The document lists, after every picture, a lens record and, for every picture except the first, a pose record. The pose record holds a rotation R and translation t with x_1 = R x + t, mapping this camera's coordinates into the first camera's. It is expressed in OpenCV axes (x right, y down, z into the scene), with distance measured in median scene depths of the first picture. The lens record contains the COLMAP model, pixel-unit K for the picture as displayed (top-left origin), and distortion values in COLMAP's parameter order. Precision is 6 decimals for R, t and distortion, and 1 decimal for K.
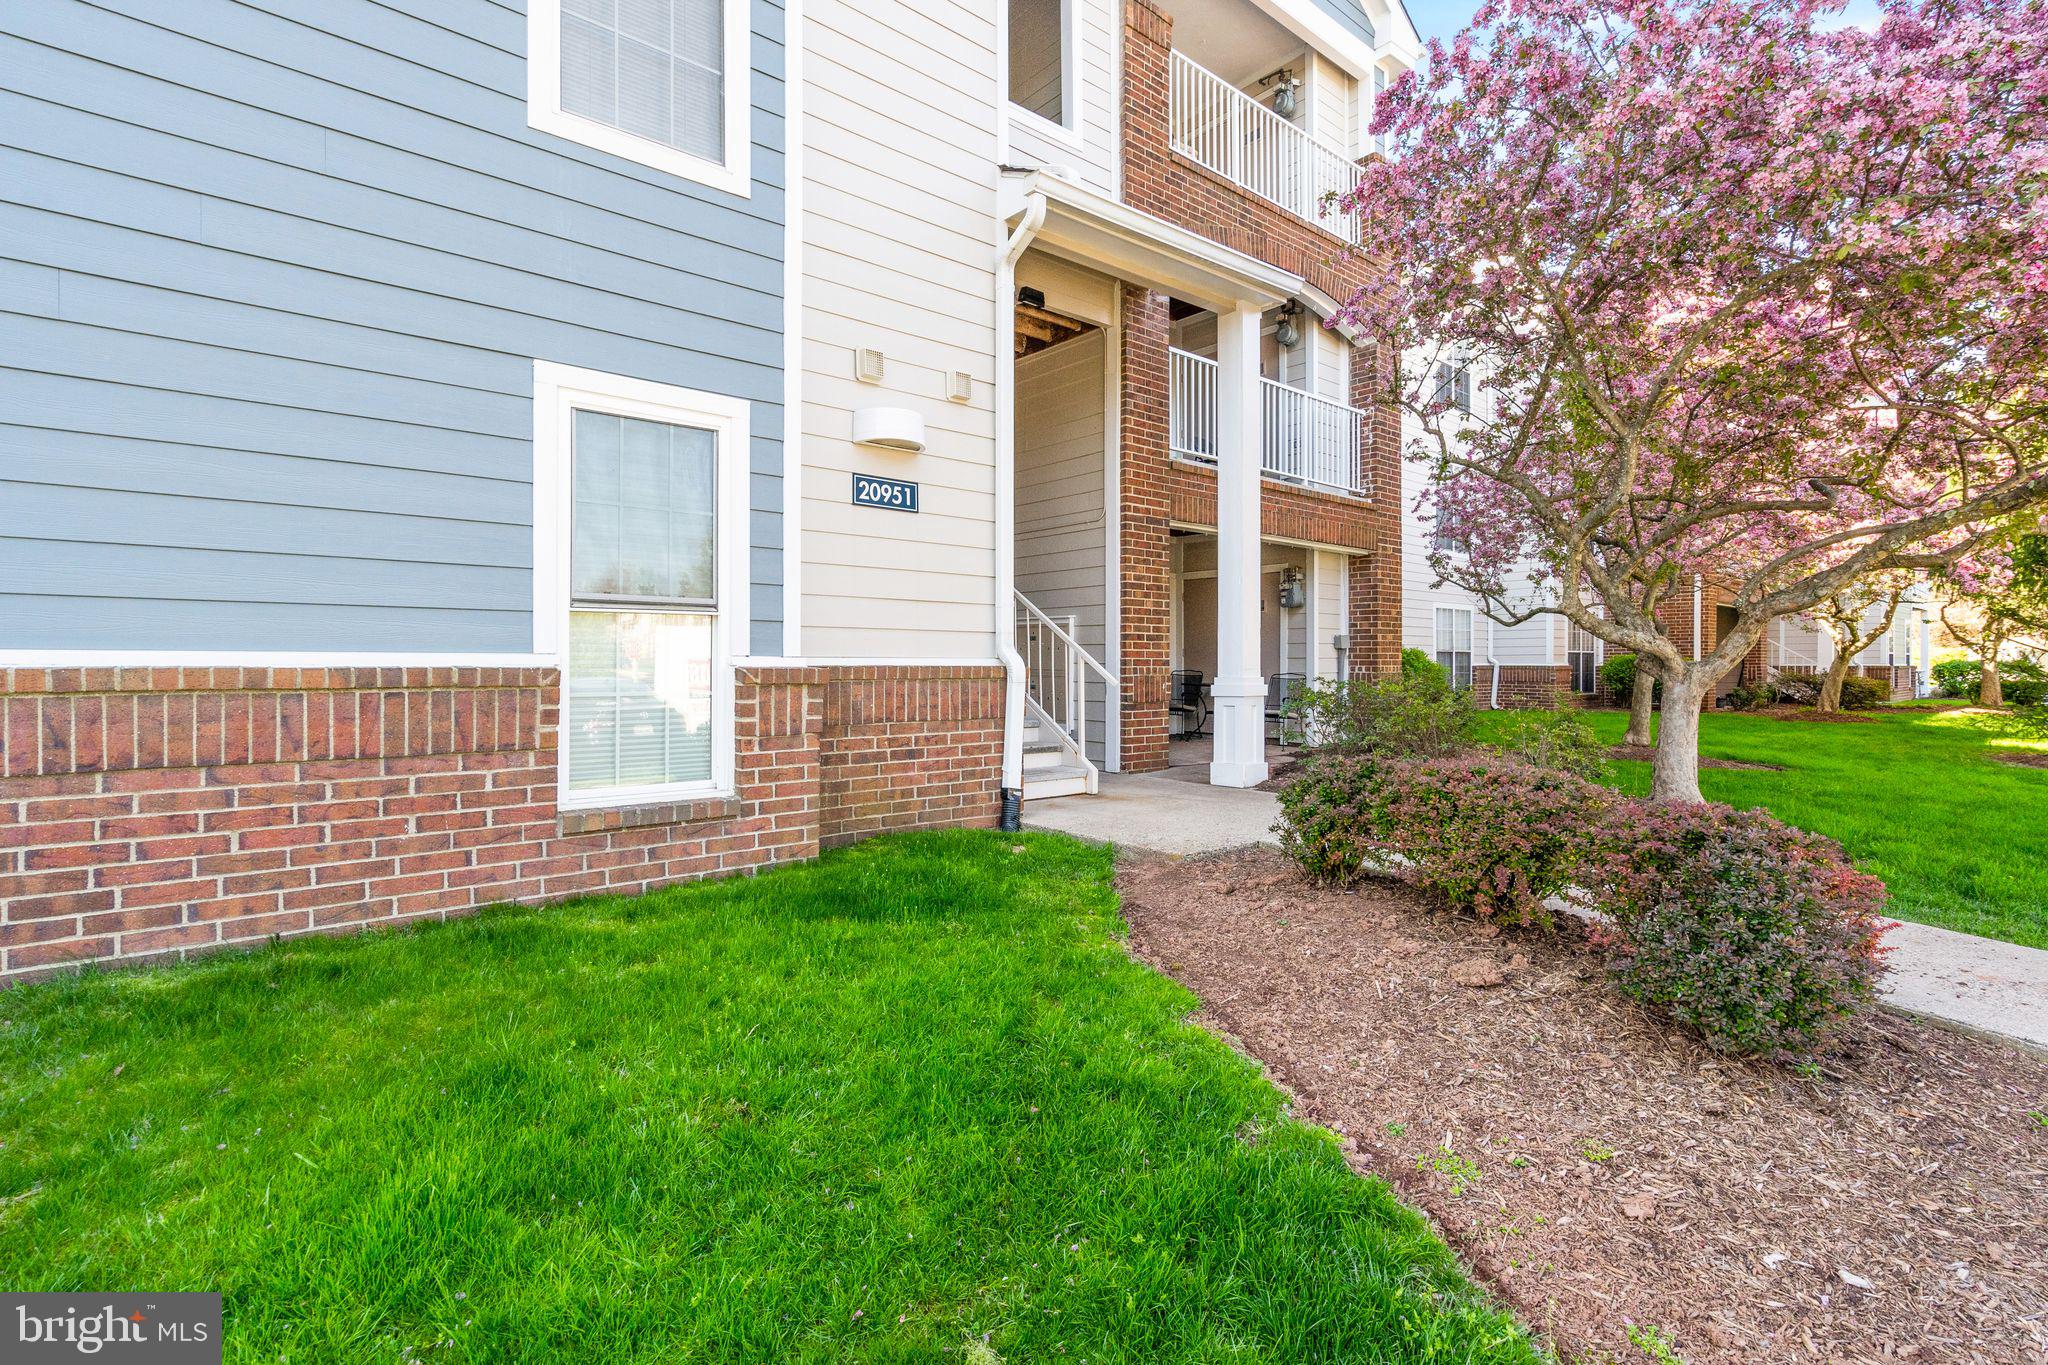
lens RADIAL K [[939.1, 0, 1005.1], [0, 939.1, 662.4], [0, 0, 1]] dist [0.002268, 0.000846]
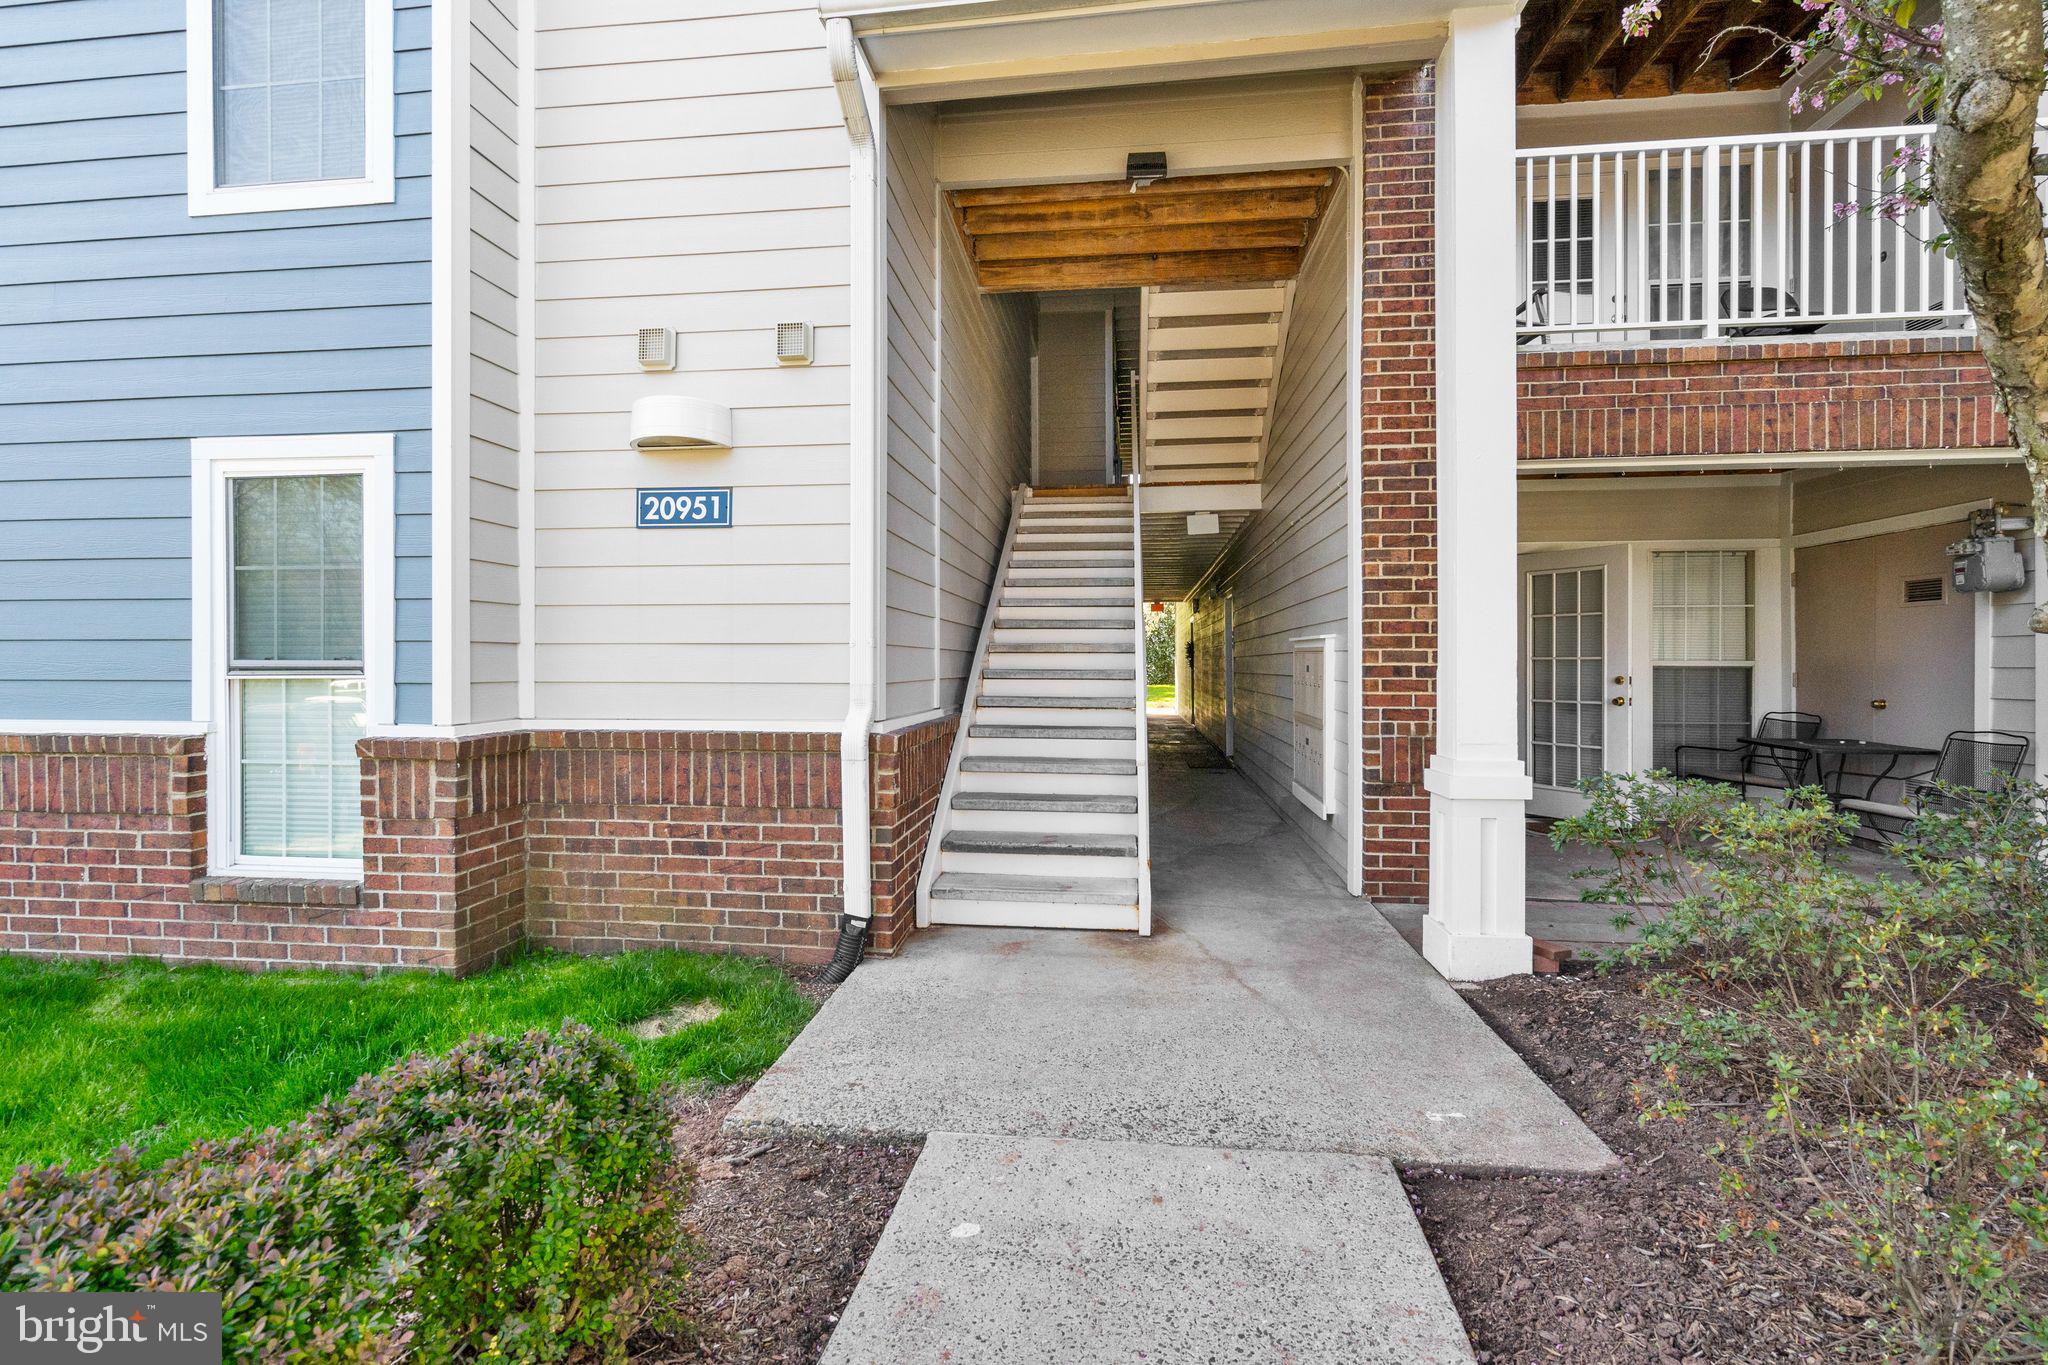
lens RADIAL K [[939.1, 0, 1005.1], [0, 939.1, 662.4], [0, 0, 1]] dist [0.002268, 0.000846]
pose [[0.692825, 0.000410, -0.721106, 0.749146], [0.001185, 0.999998, 0.001706, -0.064646], [0.721105, -0.002037, 0.692823, 0.794646]]
